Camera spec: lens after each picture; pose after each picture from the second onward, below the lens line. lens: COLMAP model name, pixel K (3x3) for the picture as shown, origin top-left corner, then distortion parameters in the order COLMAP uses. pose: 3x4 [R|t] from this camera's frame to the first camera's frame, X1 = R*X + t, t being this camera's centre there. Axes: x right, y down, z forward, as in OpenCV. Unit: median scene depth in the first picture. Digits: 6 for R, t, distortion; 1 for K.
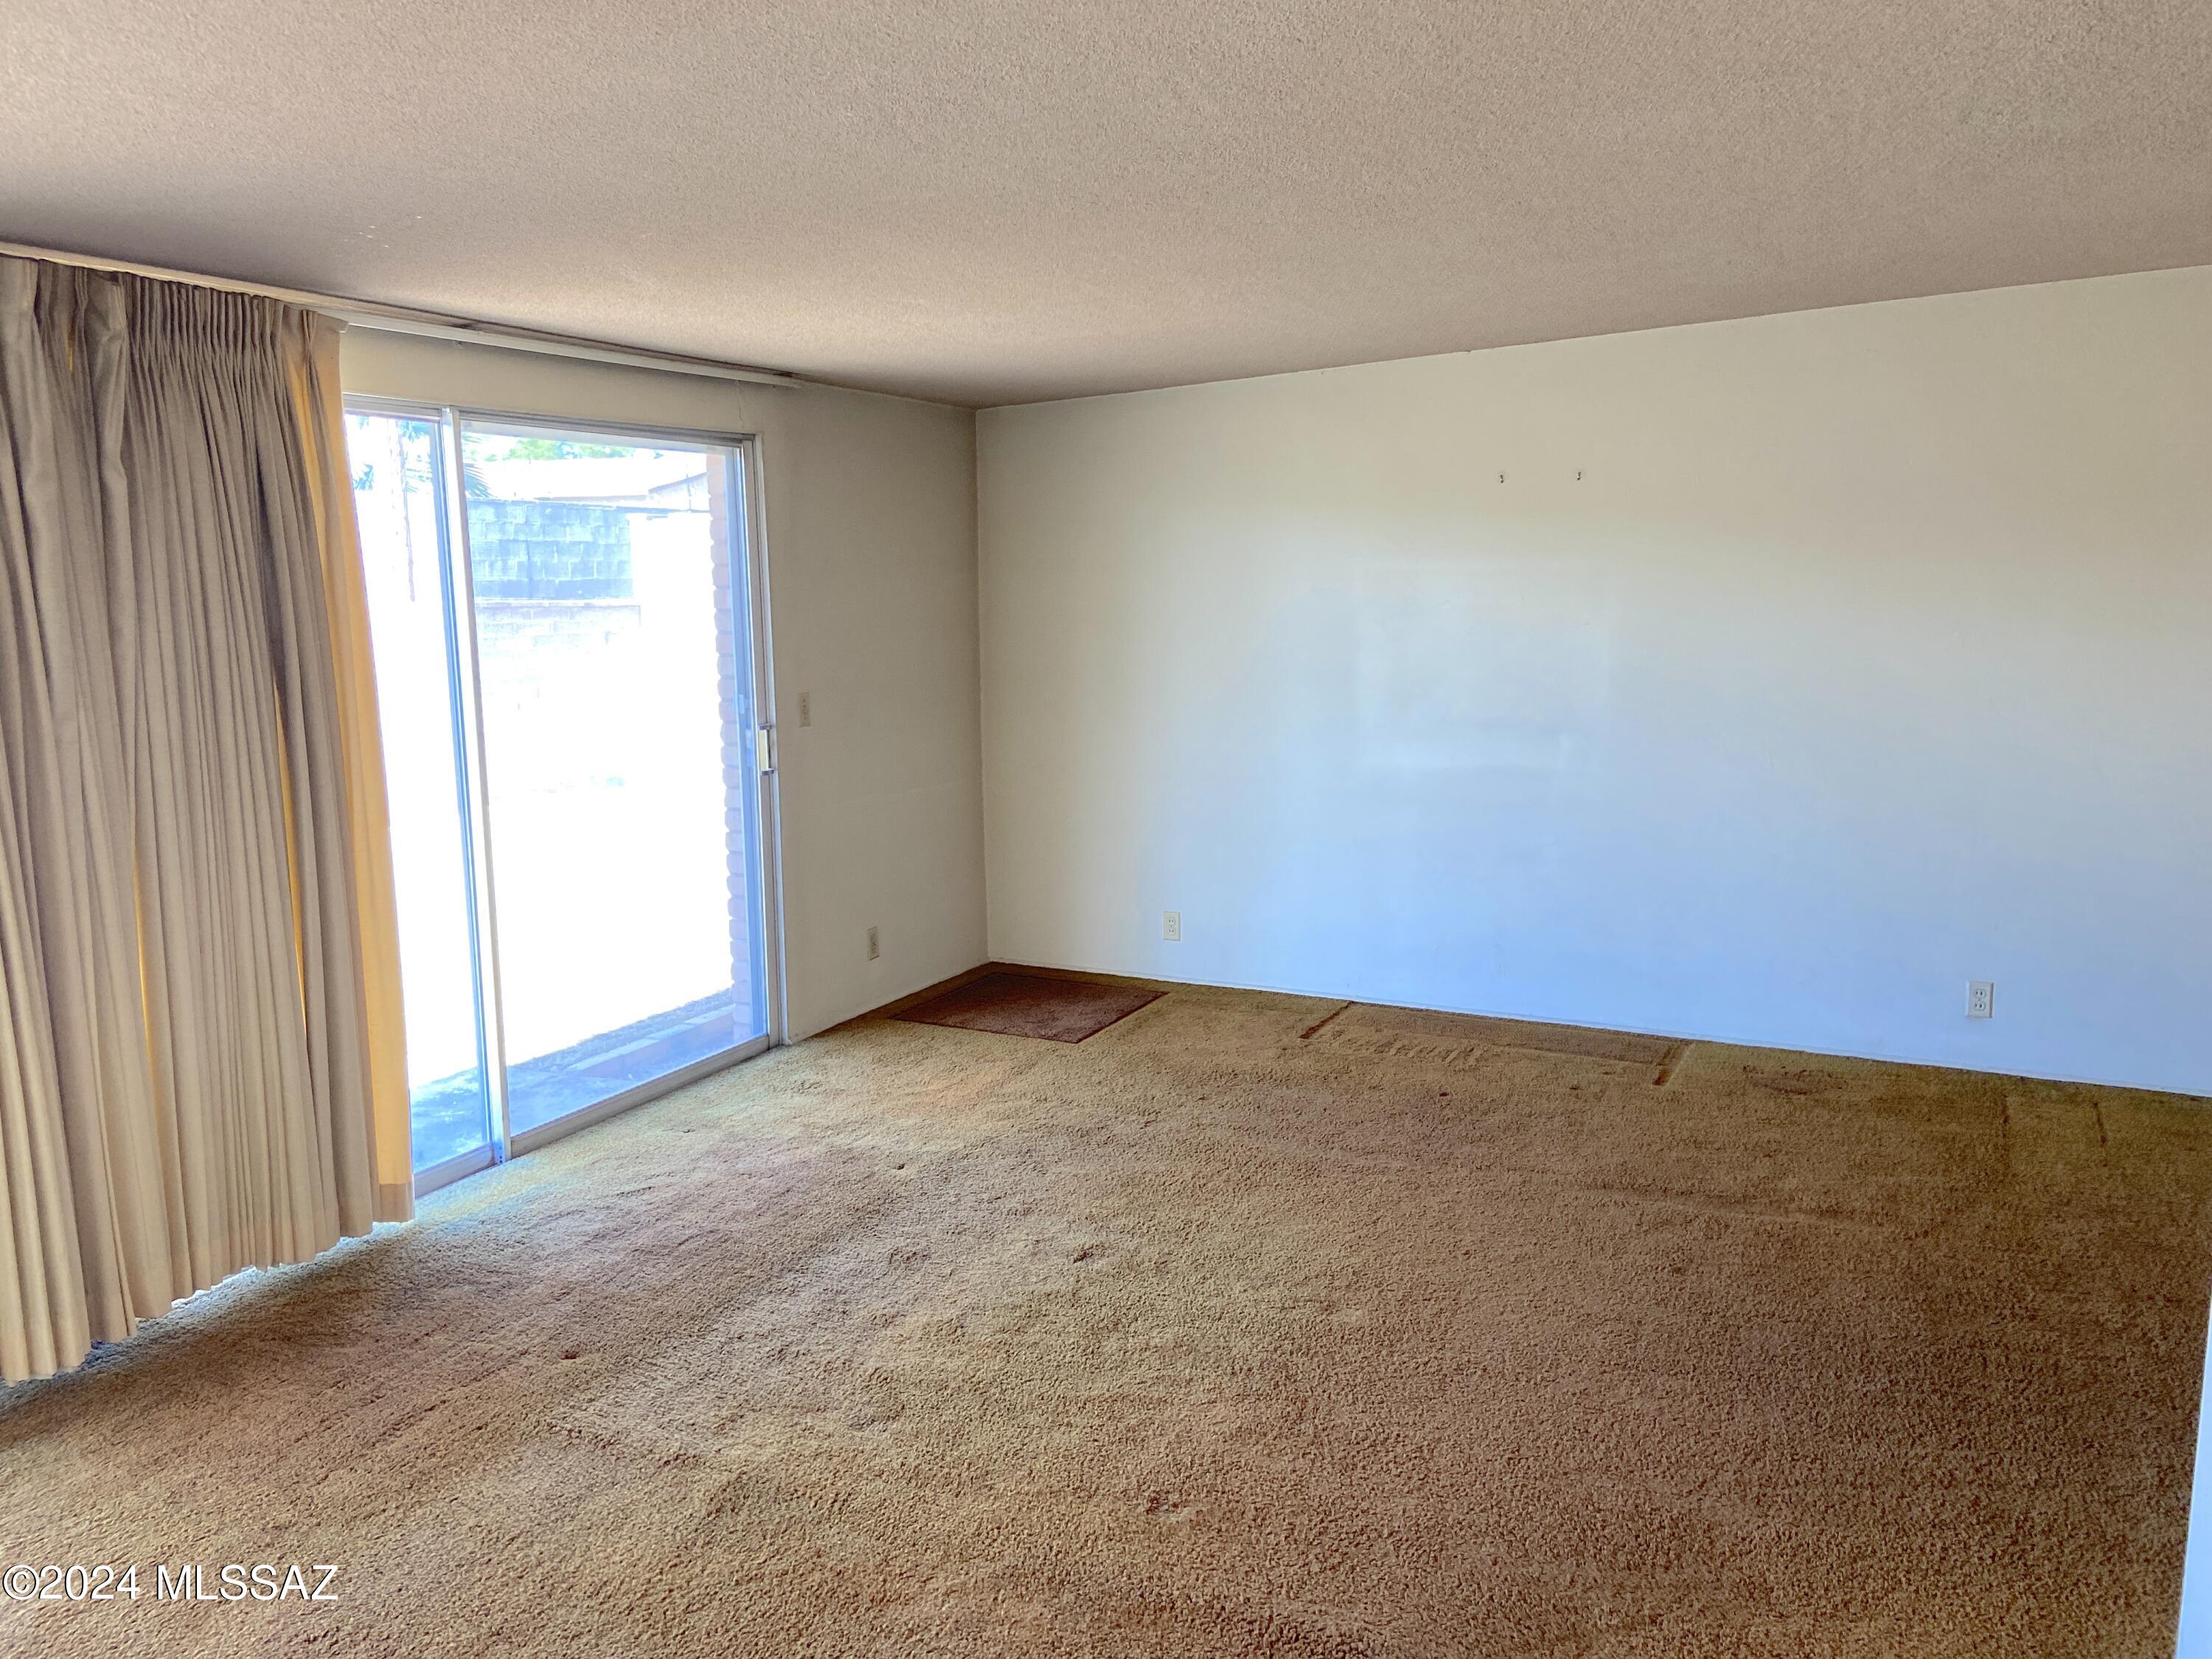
lens RADIAL K [[1665.1, 0, 1115.1], [0, 1665.1, 846.7], [0, 0, 1]] dist [0.089934, -0.109235]
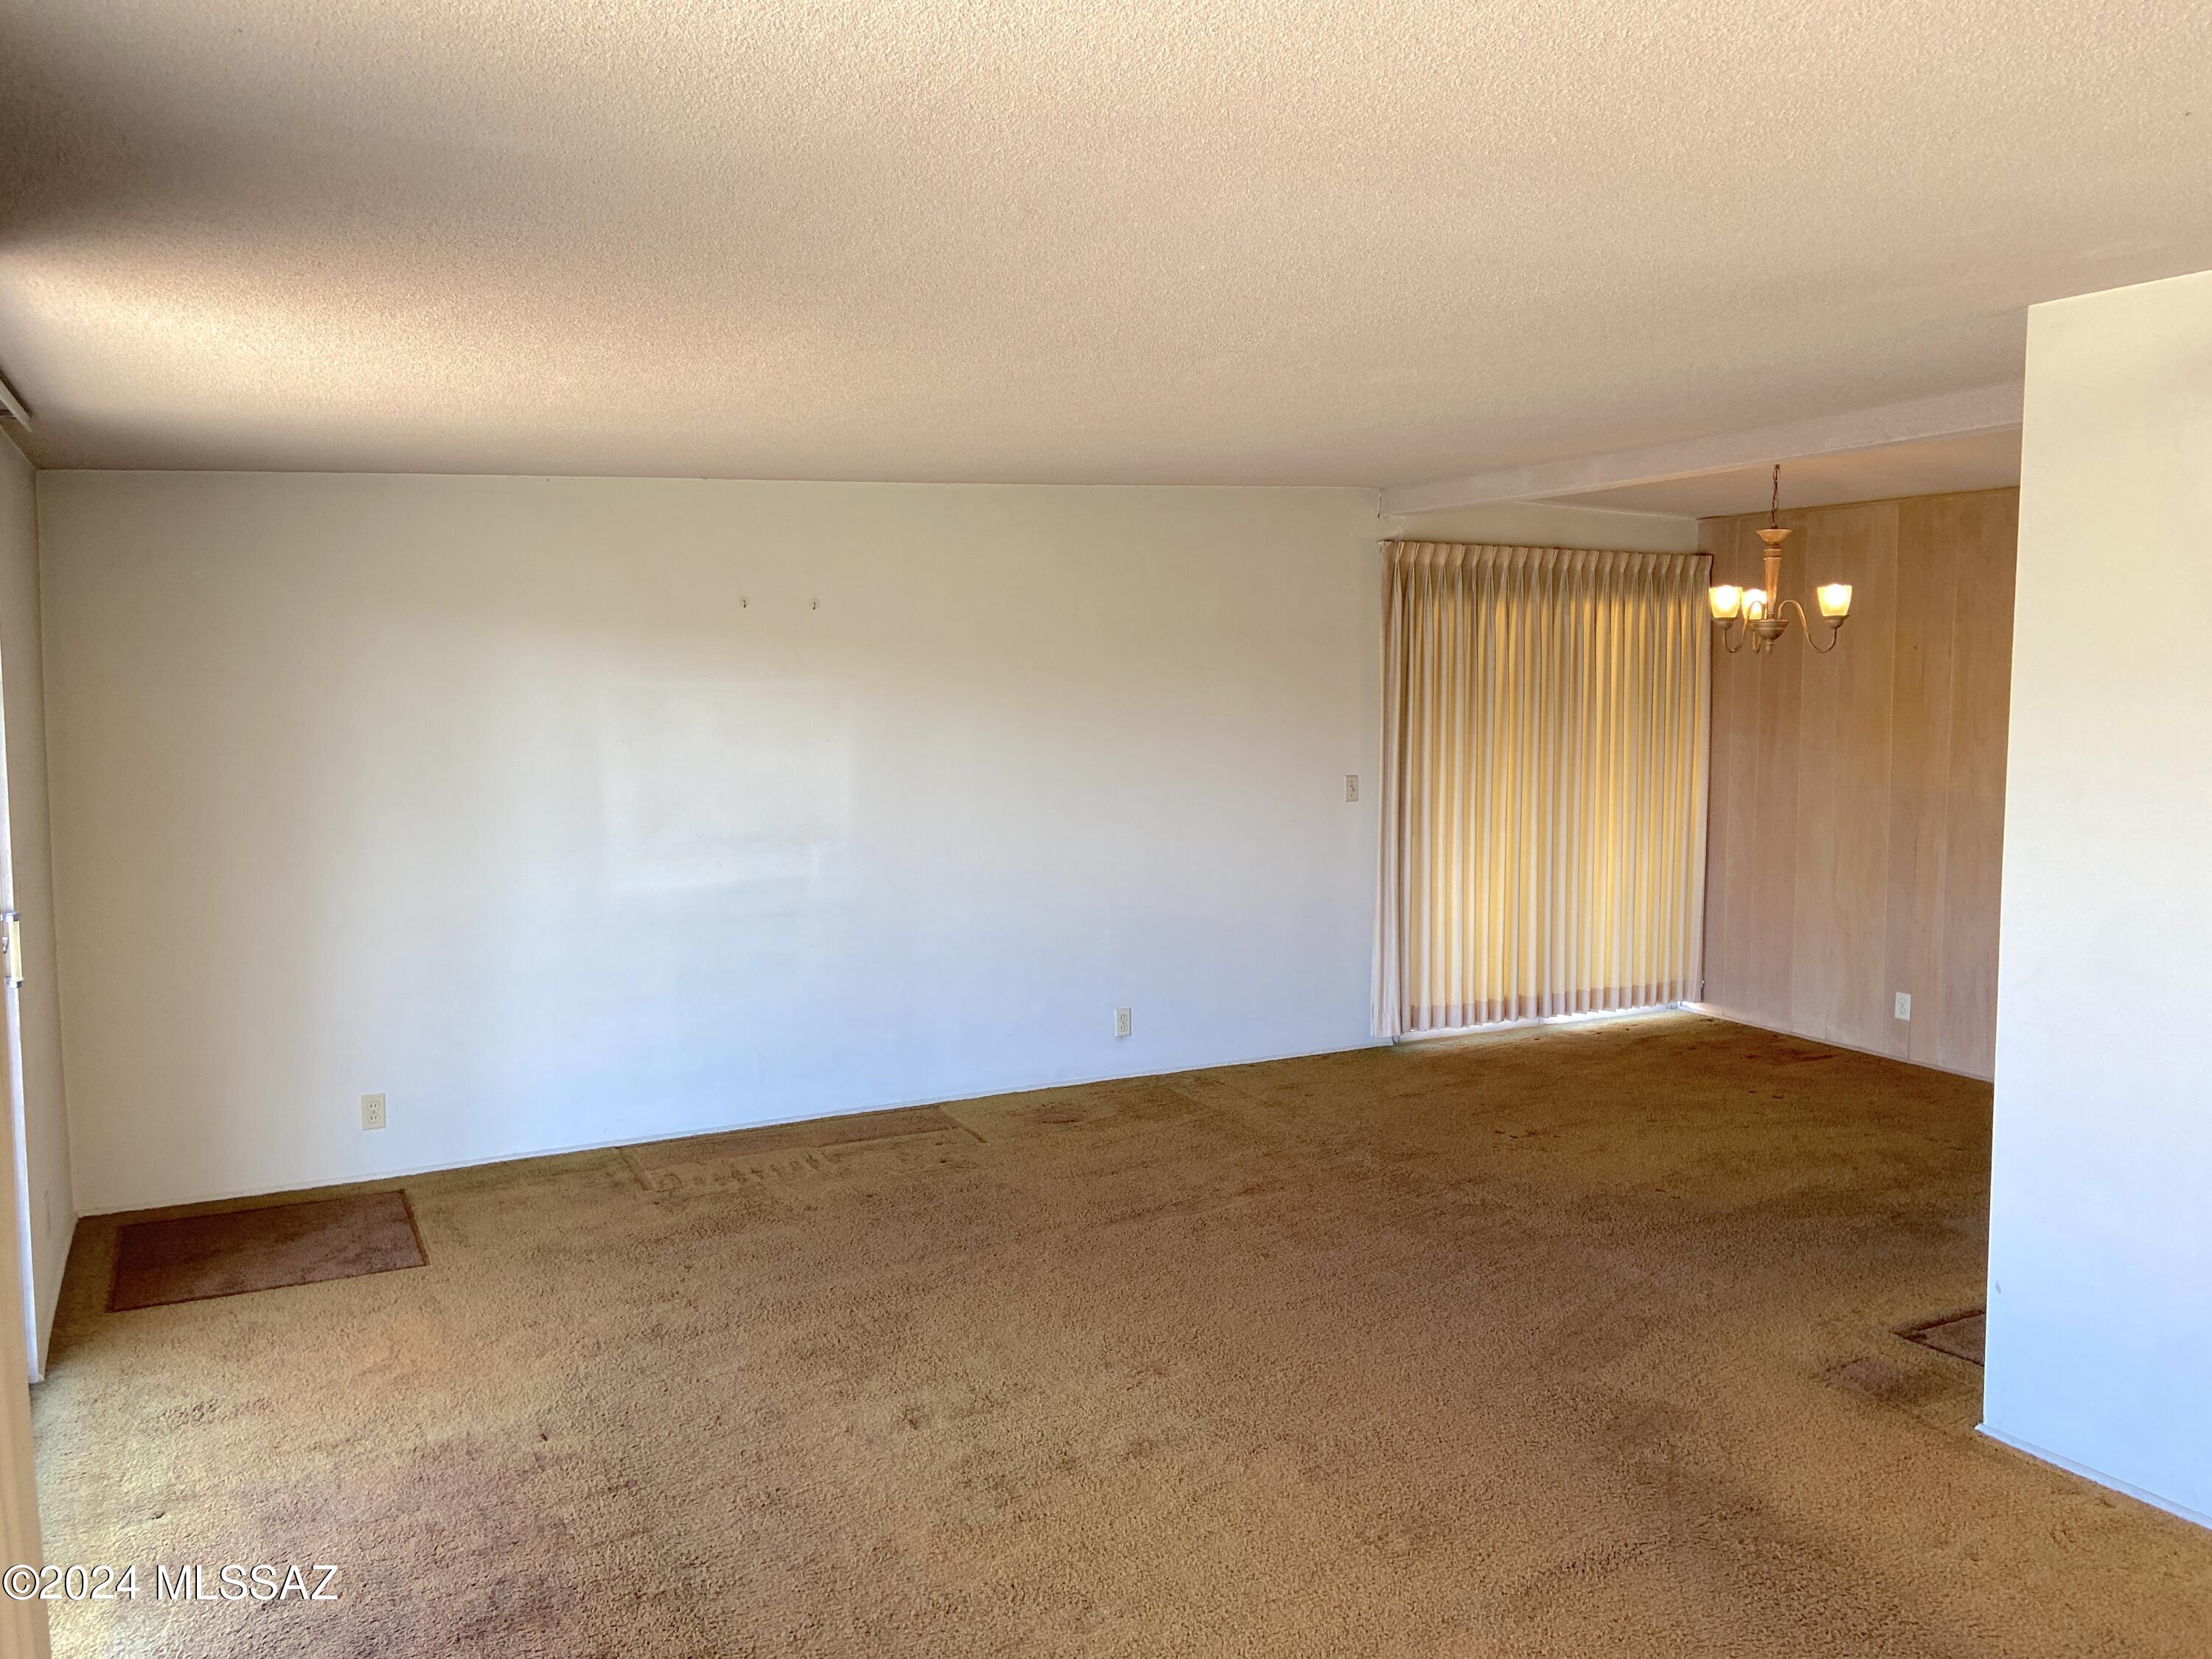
lens RADIAL K [[1665.1, 0, 1114.0], [0, 1665.1, 815.1], [0, 0, 1]] dist [0.089934, -0.109235]
pose [[0.589345, -0.061149, 0.805564, -0.507788], [0.127031, 0.991742, -0.017653, -0.044938], [-0.797832, 0.112735, 0.592246, 0.234902]]
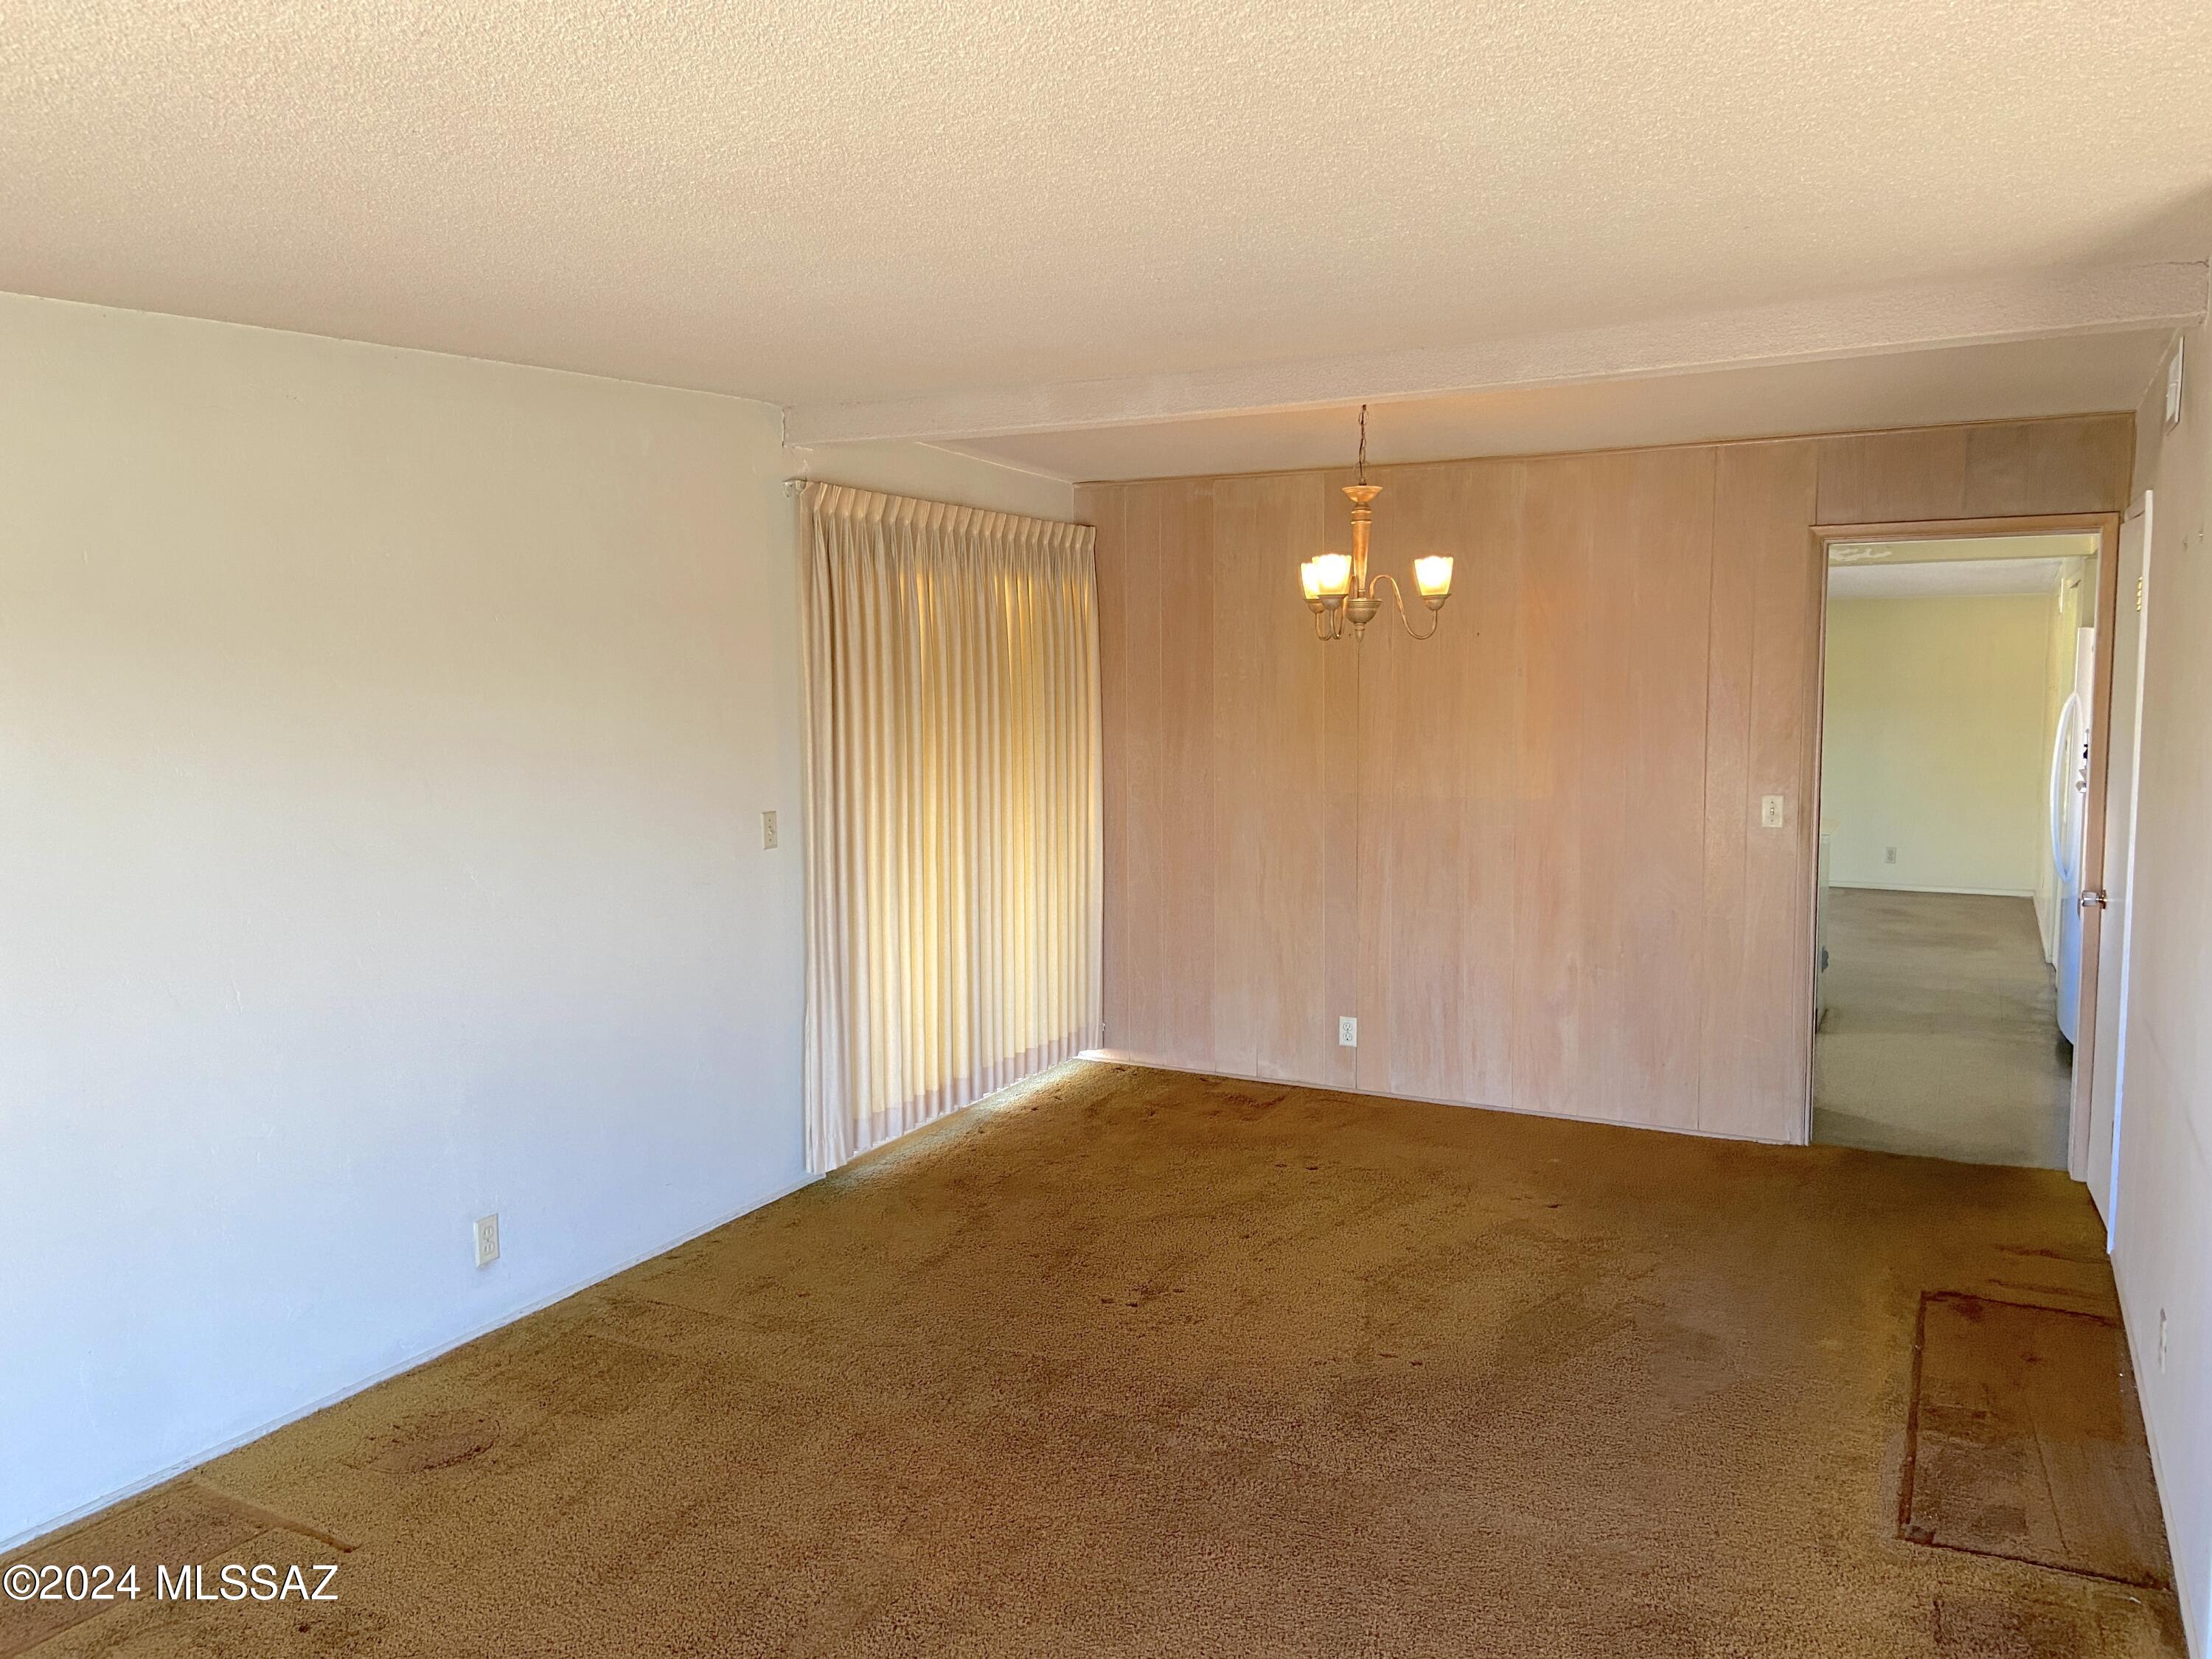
lens RADIAL K [[1665.1, 0, 1124.2], [0, 1665.1, 810.6], [0, 0, 1]] dist [0.089934, -0.109235]
pose [[0.022891, -0.082162, 0.996356, -0.249293], [0.168583, 0.982663, 0.077160, -0.116553], [-0.985422, 0.166203, 0.036345, 0.646102]]
